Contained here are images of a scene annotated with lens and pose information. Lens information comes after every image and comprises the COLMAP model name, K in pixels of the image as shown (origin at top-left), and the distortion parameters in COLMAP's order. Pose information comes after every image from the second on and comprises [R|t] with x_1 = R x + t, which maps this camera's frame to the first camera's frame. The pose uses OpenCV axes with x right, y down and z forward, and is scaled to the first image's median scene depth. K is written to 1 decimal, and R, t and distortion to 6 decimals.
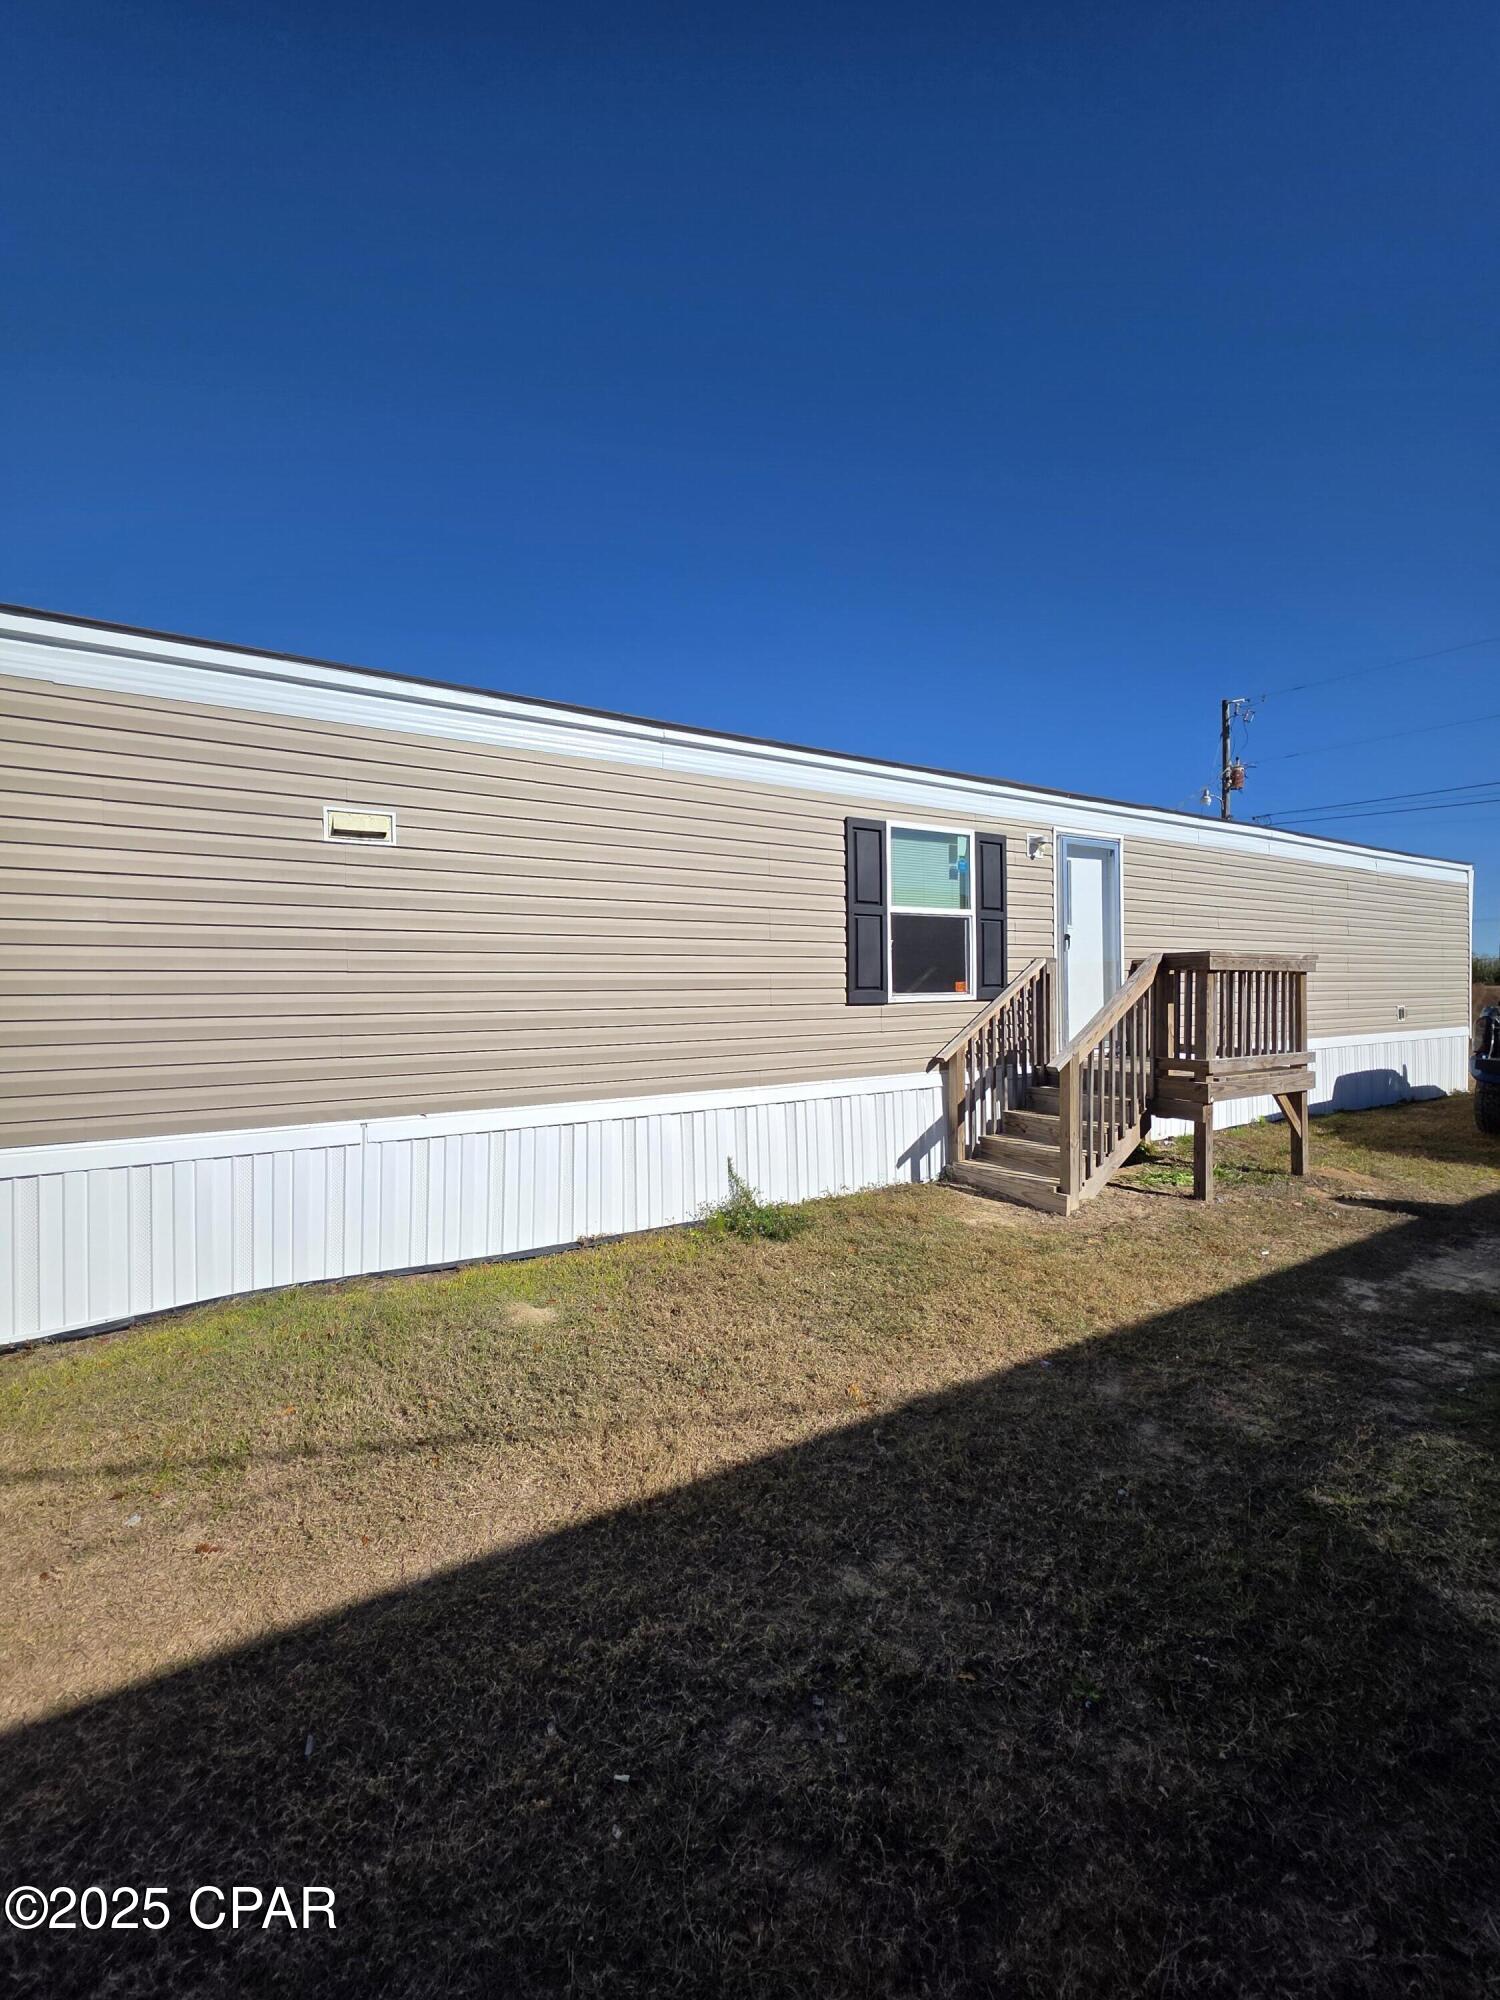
lens RADIAL K [[831.7, 0, 750.0], [0, 831.7, 1000.0], [0, 0, 1]] dist [0.001778, 0.000833]
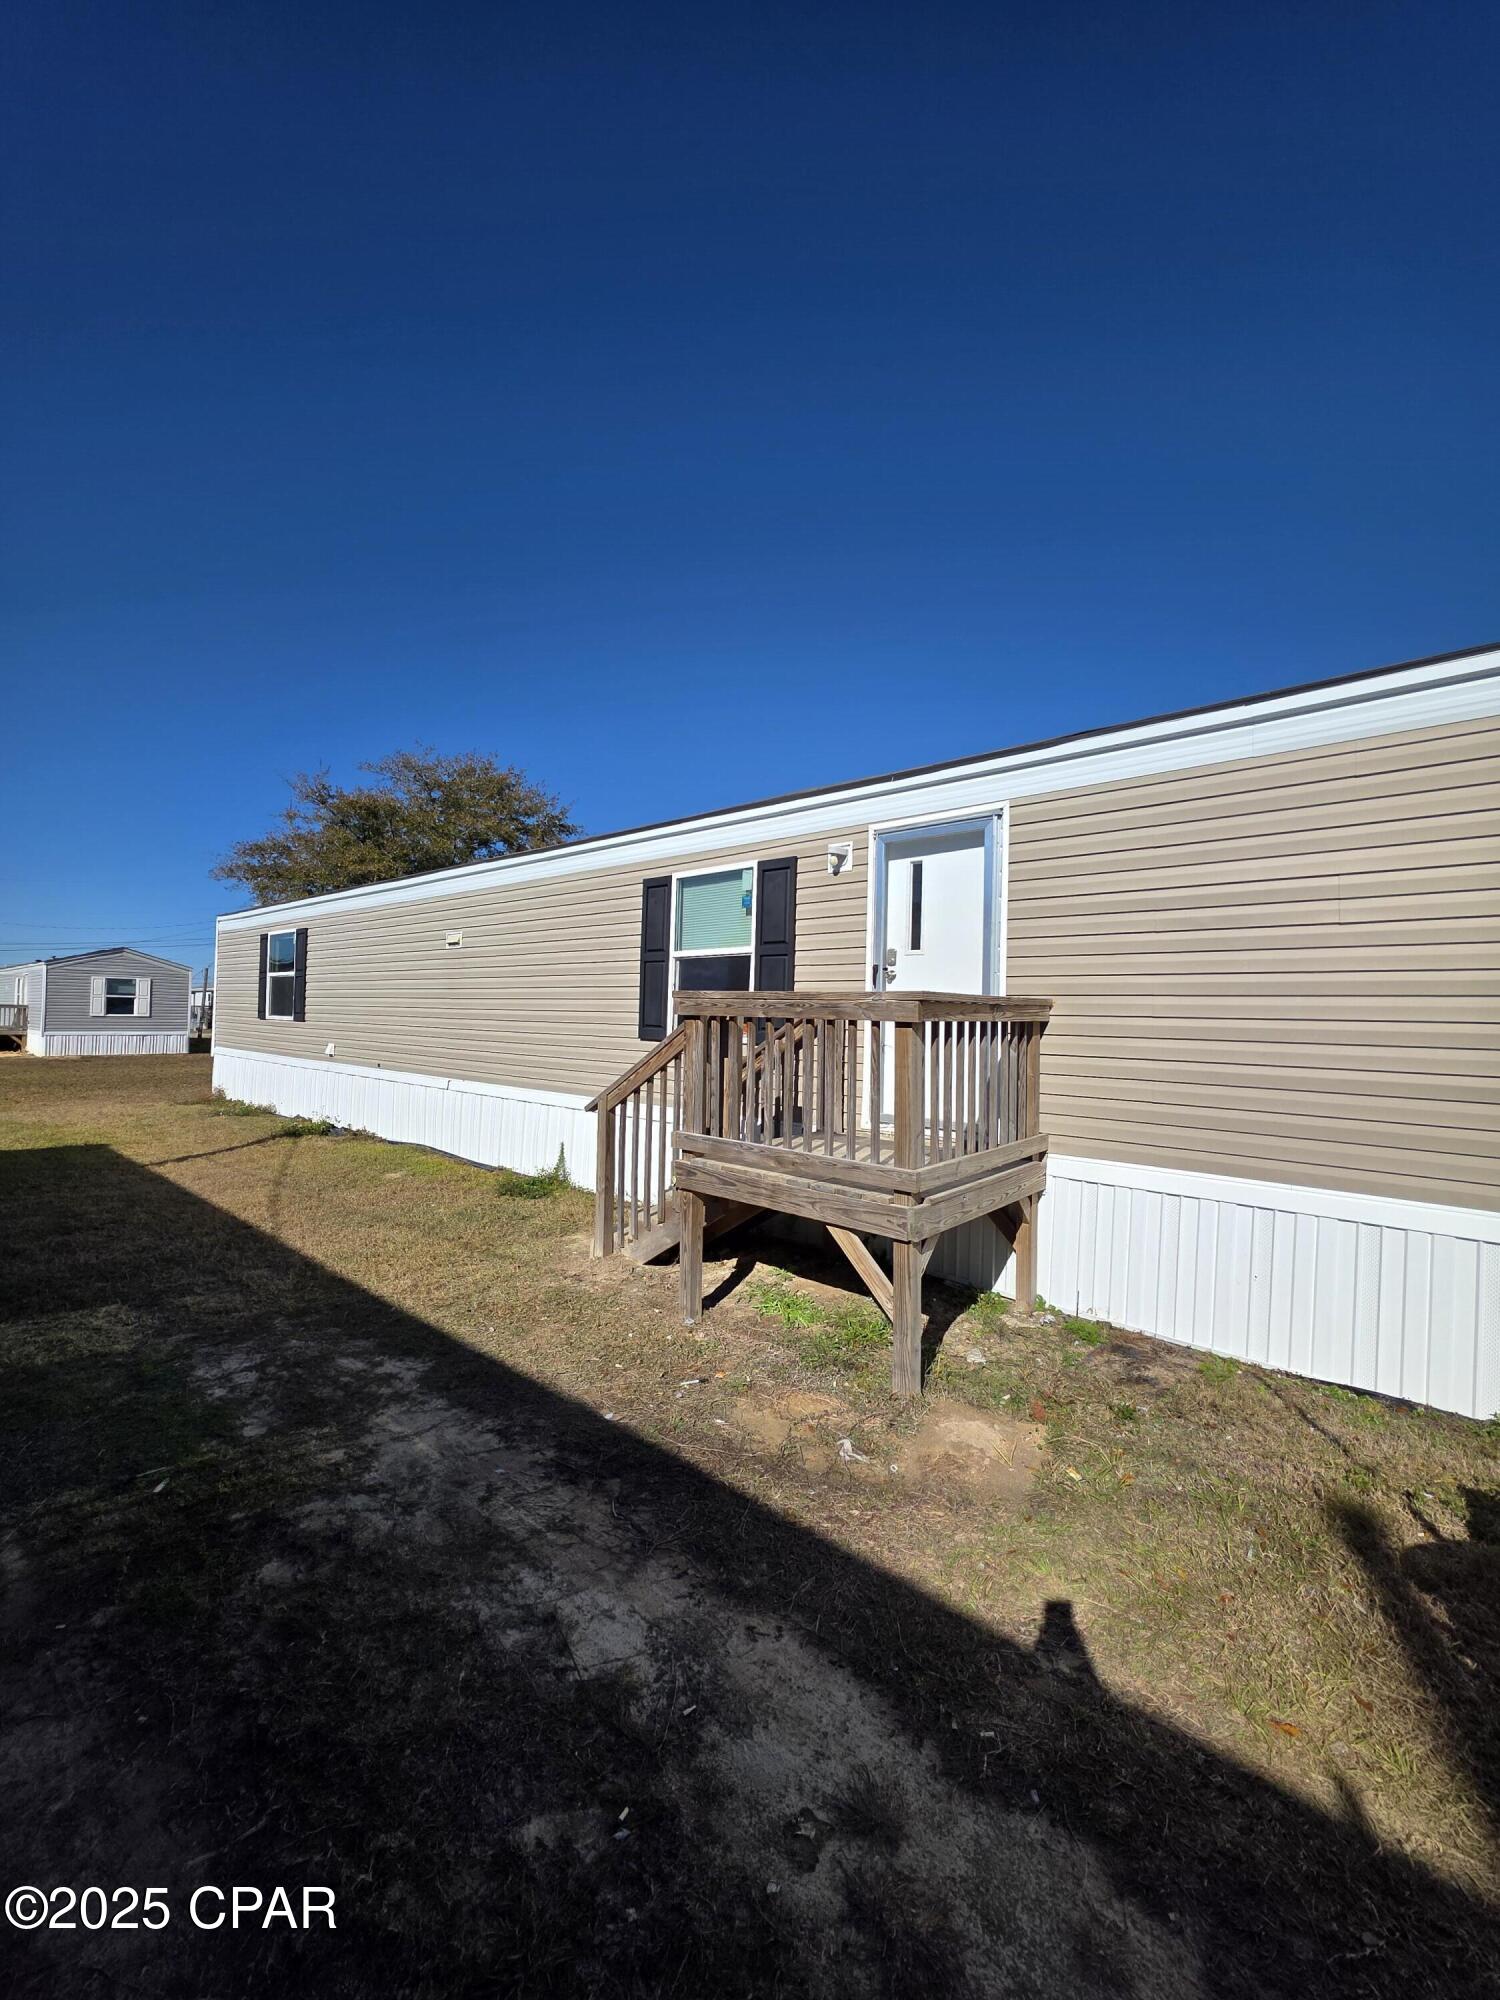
lens RADIAL K [[831.7, 0, 750.0], [0, 831.7, 1000.0], [0, 0, 1]] dist [0.001778, 0.000833]
pose [[0.279636, -0.000180, -0.960106, 1.248585], [-0.037155, 0.999249, -0.011009, -0.042003], [0.959387, 0.038751, 0.279419, 0.802948]]
